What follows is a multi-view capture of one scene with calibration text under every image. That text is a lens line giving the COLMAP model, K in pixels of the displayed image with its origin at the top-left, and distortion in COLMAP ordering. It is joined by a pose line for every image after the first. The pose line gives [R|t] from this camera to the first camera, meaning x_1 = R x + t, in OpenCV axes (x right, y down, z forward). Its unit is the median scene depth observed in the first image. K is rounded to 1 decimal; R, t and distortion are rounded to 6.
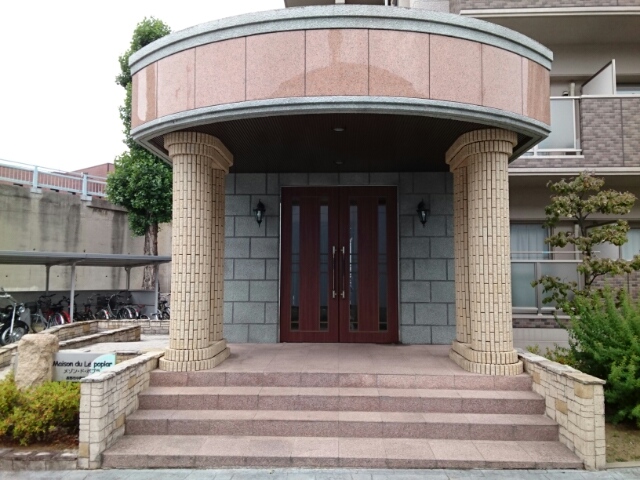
lens RADIAL K [[522.8, 0, 320.0], [0, 522.8, 240.0], [0, 0, 1]] dist [0.067973, -0.085817]
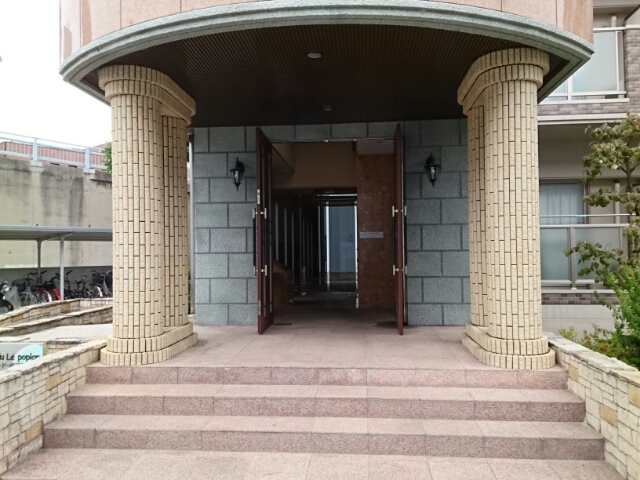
lens RADIAL K [[522.8, 0, 320.0], [0, 522.8, 240.0], [0, 0, 1]] dist [0.067973, -0.085817]
pose [[0.998857, -0.014532, -0.045525, 0.074483], [0.016790, 0.998628, 0.049609, 0.021605], [0.044742, -0.050316, 0.997731, 0.210887]]
